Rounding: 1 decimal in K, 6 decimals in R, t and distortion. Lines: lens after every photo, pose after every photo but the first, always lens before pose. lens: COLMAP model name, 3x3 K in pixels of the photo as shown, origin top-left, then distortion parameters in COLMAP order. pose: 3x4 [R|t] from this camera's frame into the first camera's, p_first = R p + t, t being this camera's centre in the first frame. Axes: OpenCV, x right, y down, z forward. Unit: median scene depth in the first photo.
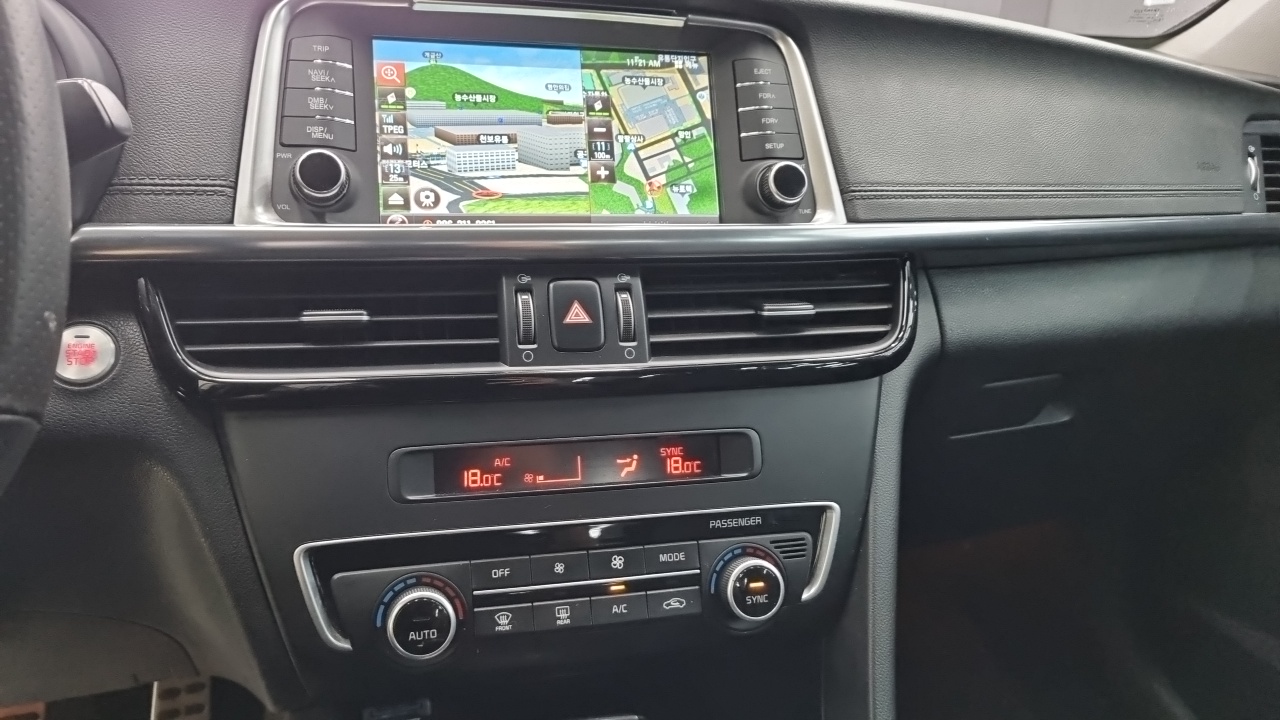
lens RADIAL K [[986.6, 0, 640.0], [0, 986.6, 360.0], [0, 0, 1]] dist [0.028304, 0.001771]
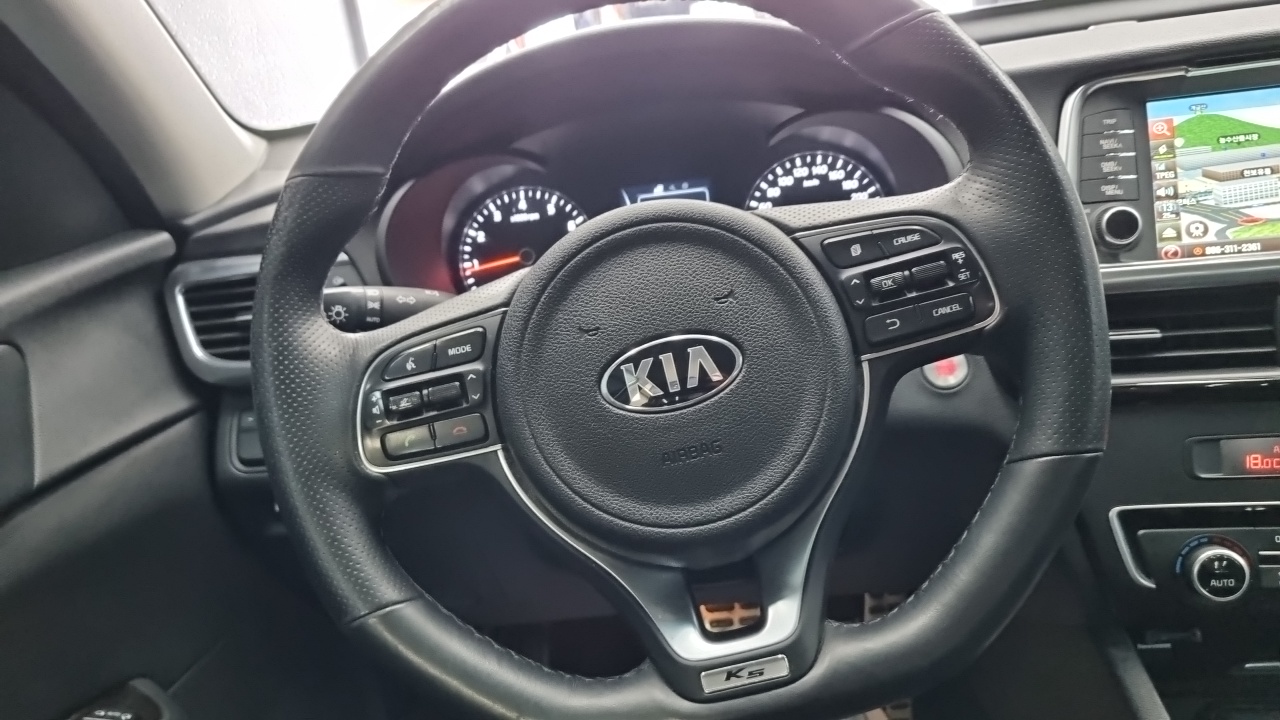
lens RADIAL K [[1030.3, 0, 640.0], [0, 1030.3, 360.0], [0, 0, 1]] dist [0.024063, 0.005409]
pose [[0.882918, -0.007043, -0.469474, -0.221344], [0.047252, 0.996144, 0.073922, -0.130208], [0.467143, -0.087451, 0.879846, -0.459831]]
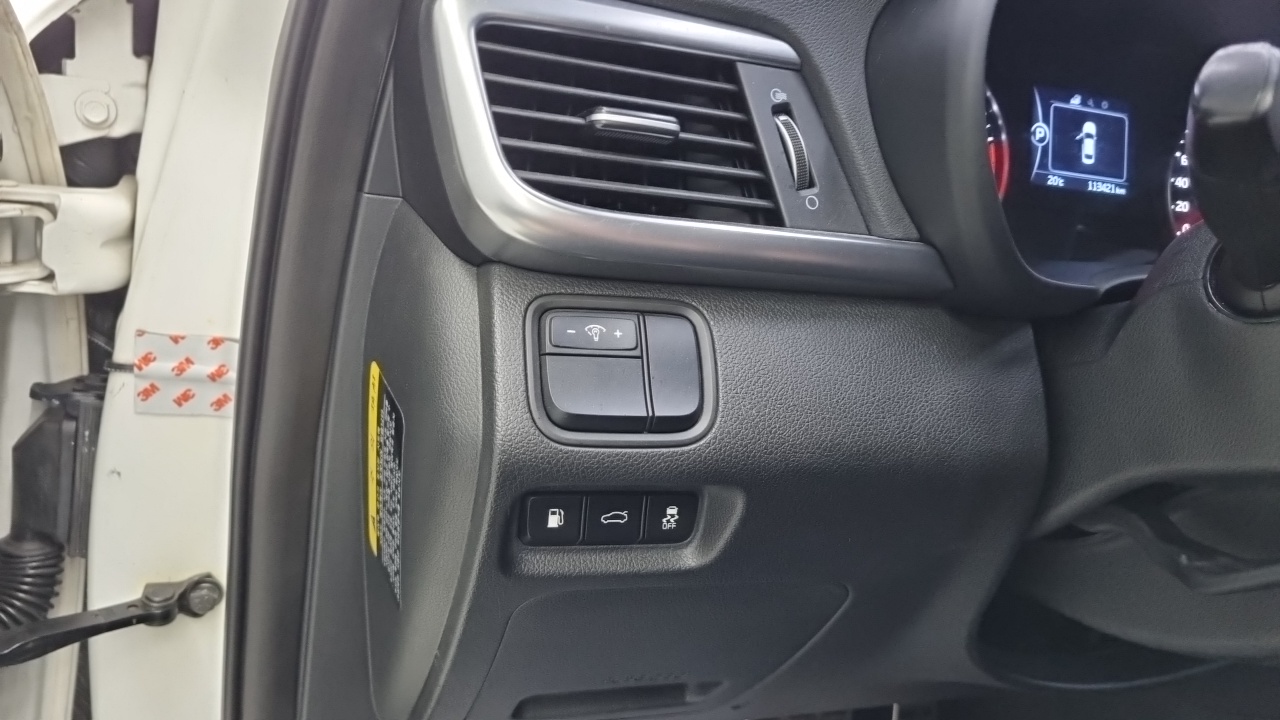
lens RADIAL K [[986.6, 0, 640.0], [0, 986.6, 360.0], [0, 0, 1]] dist [0.028304, 0.001771]
pose [[0.992080, 0.119666, -0.038164, -1.303994], [-0.119033, 0.992719, 0.018455, 0.032932], [0.040094, -0.013766, 0.999101, -0.111873]]
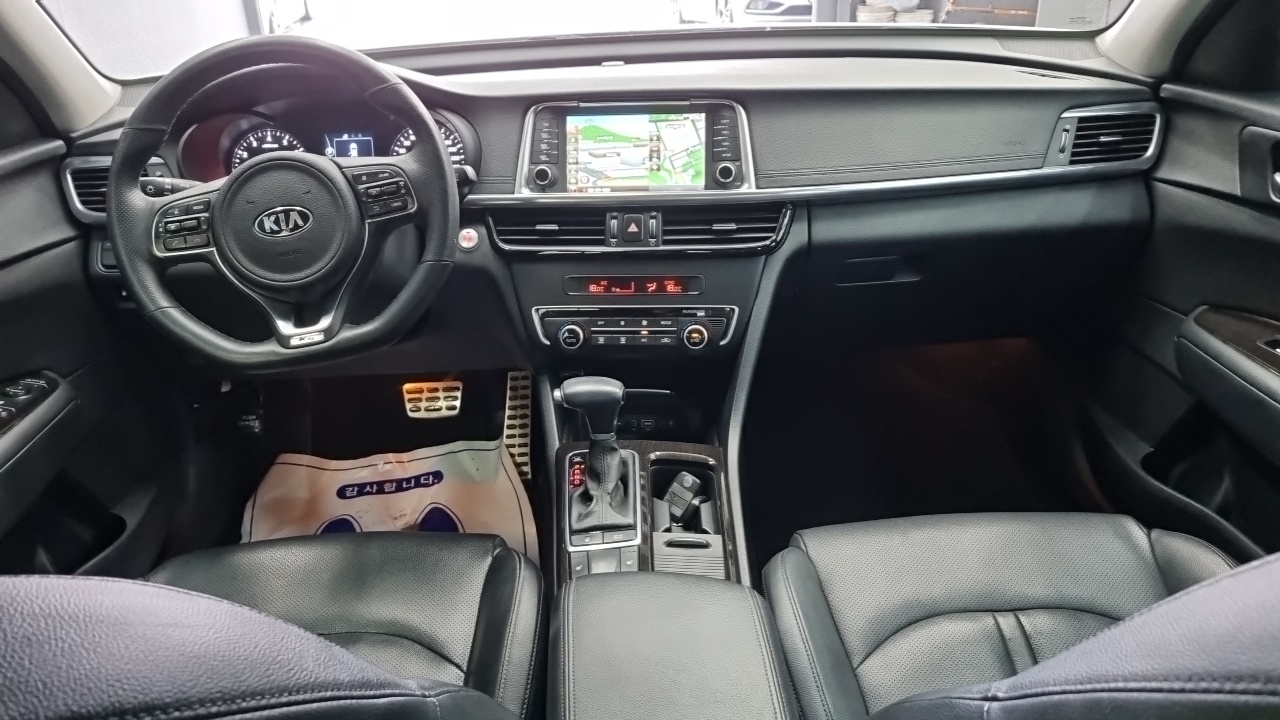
lens RADIAL K [[986.6, 0, 640.0], [0, 986.6, 360.0], [0, 0, 1]] dist [0.028304, 0.001771]
pose [[0.931243, 0.078998, -0.355733, 0.875467], [-0.021112, 0.986275, 0.163755, -0.124715], [0.363787, -0.144985, 0.920129, -1.392705]]
